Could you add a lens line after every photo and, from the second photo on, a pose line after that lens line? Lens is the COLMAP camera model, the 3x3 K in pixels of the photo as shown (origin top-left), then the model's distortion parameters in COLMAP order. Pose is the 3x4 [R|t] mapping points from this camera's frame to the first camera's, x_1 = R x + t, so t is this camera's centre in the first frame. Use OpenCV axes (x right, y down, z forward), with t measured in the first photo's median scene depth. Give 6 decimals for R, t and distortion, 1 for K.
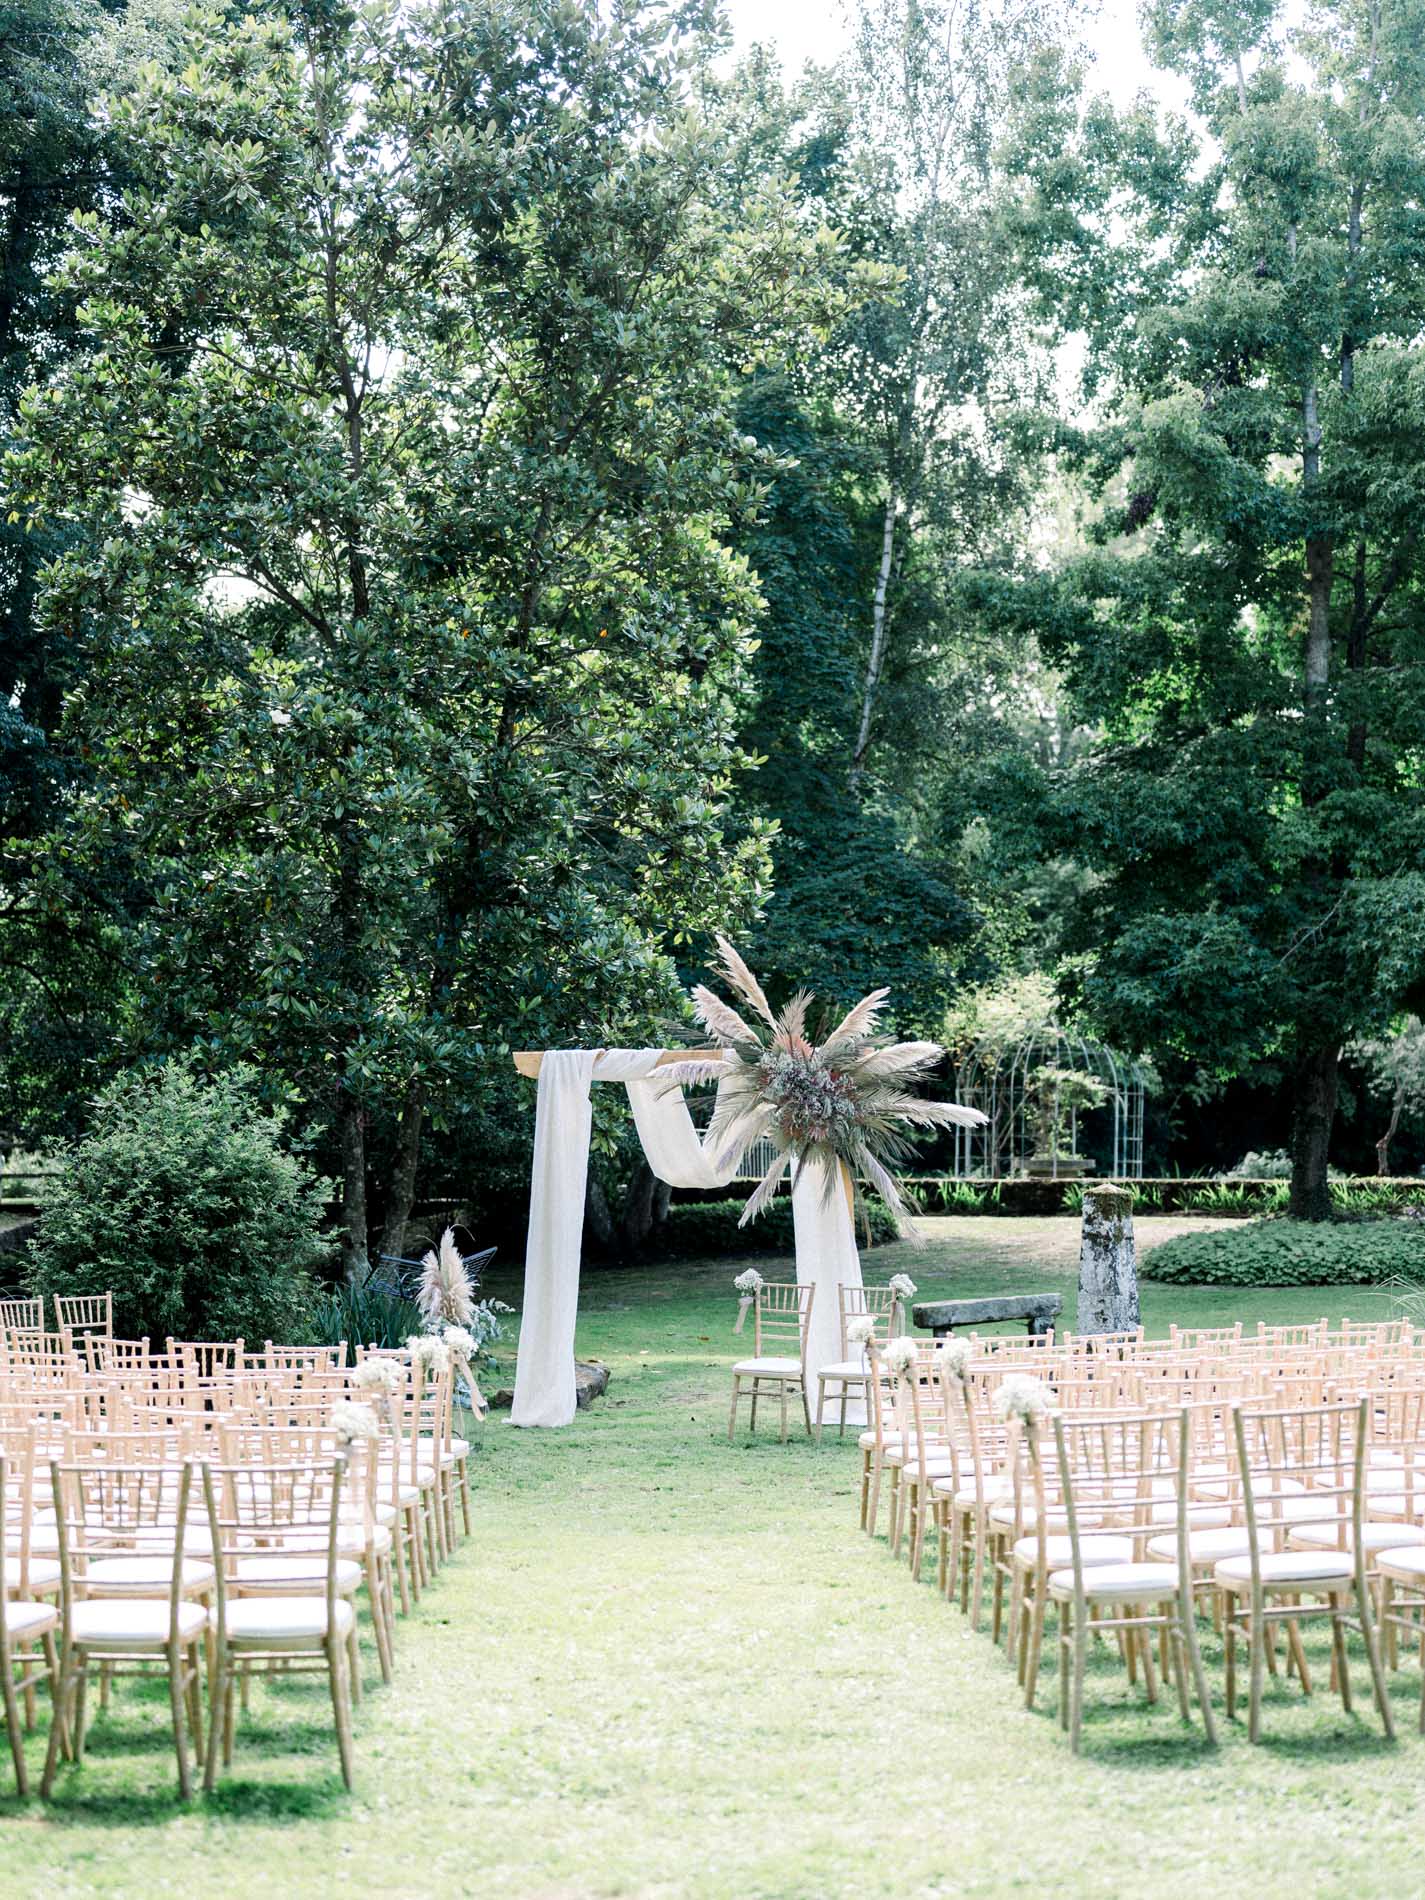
lens RADIAL K [[2773.7, 0, 712.5], [0, 2773.7, 950.0], [0, 0, 1]] dist [0.003389, -0.000051]
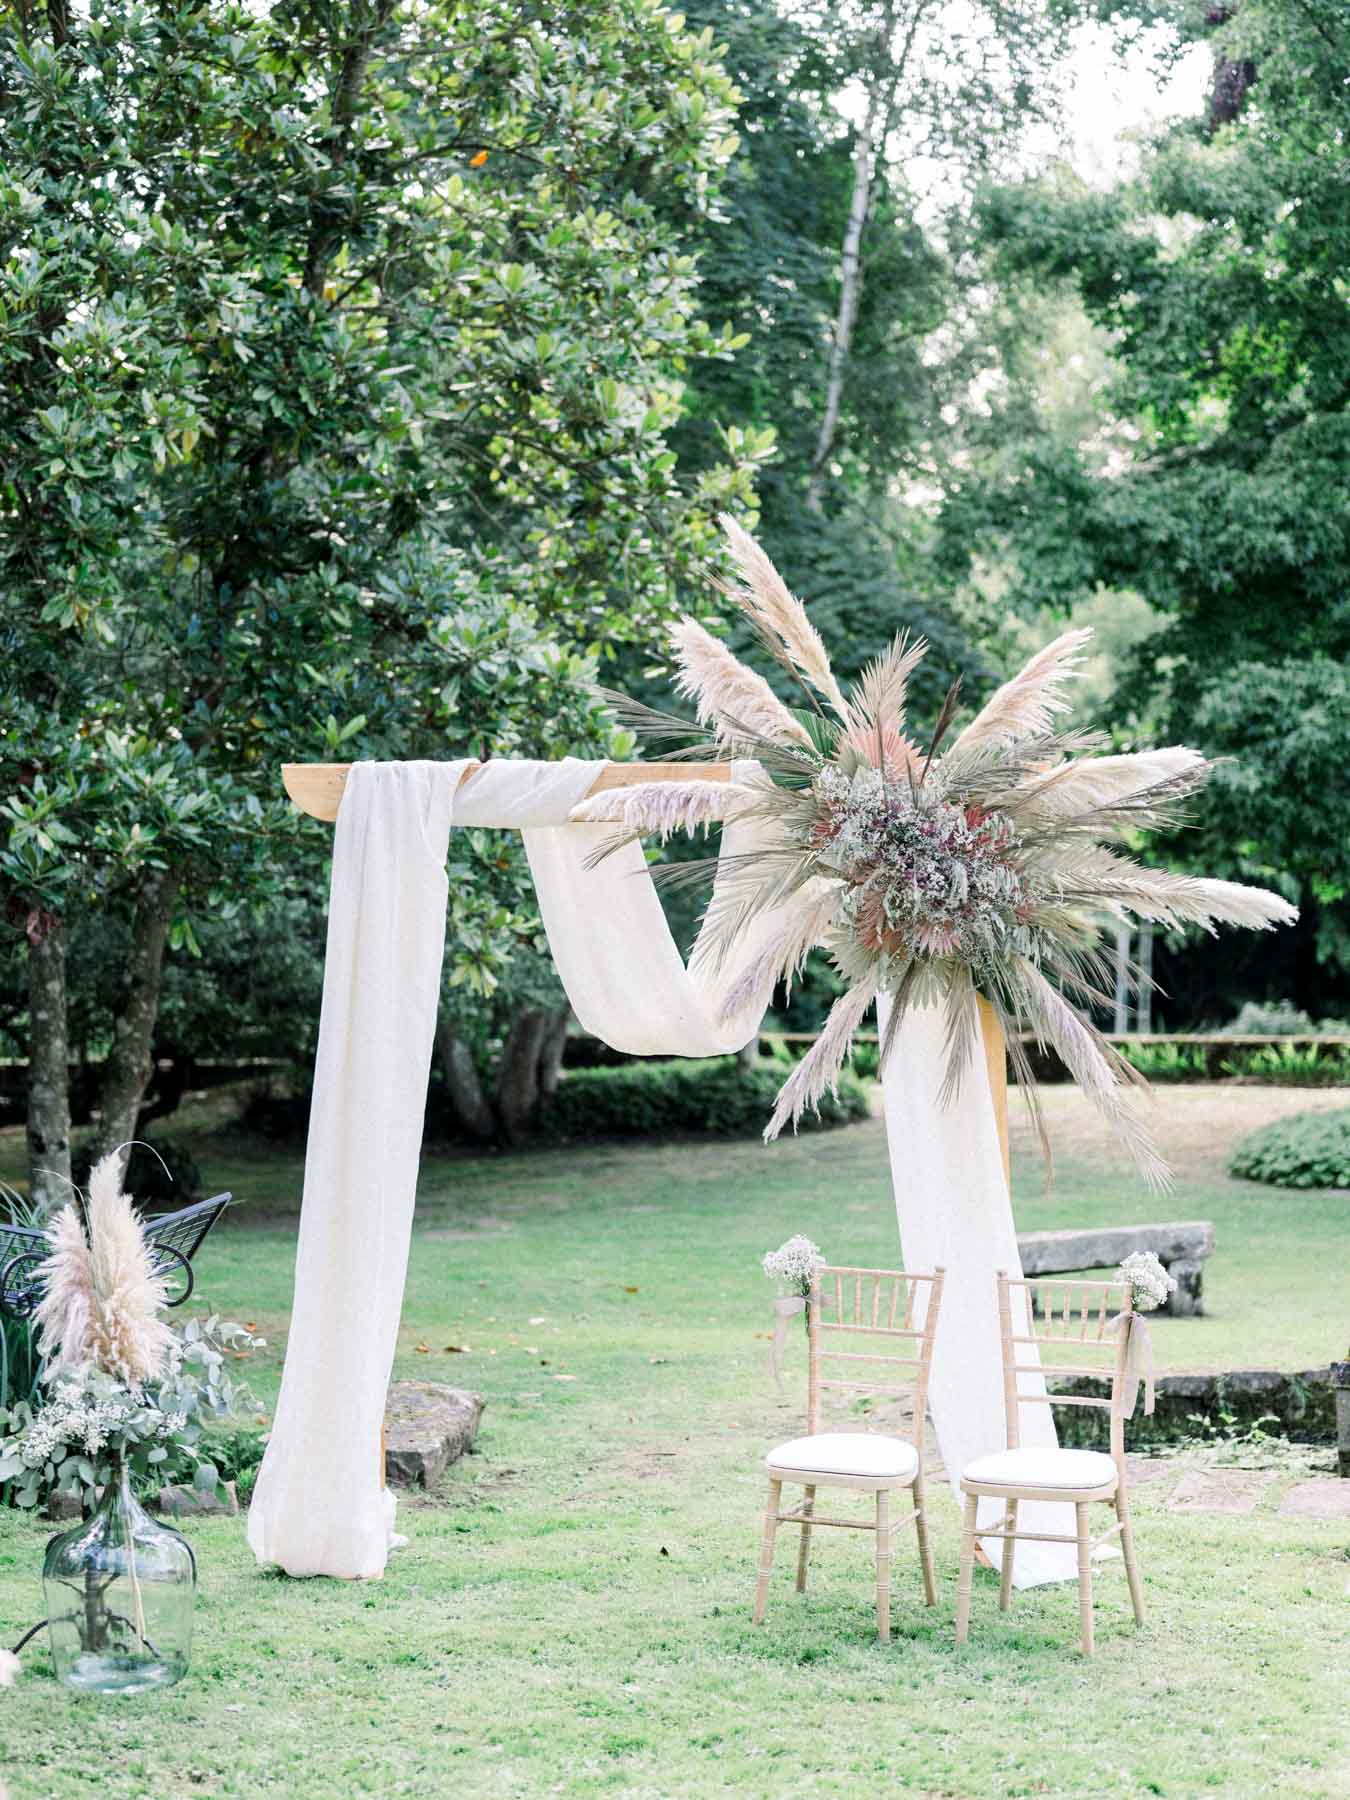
lens RADIAL K [[2606.9, 0, 676.3], [0, 2606.9, 843.9], [0, 0, 1]] dist [0.013181, -0.016518]
pose [[0.999160, 0.005804, 0.040567, -0.019573], [-0.006198, 0.999935, 0.009581, 0.038175], [-0.040508, -0.009825, 0.999131, 0.468699]]
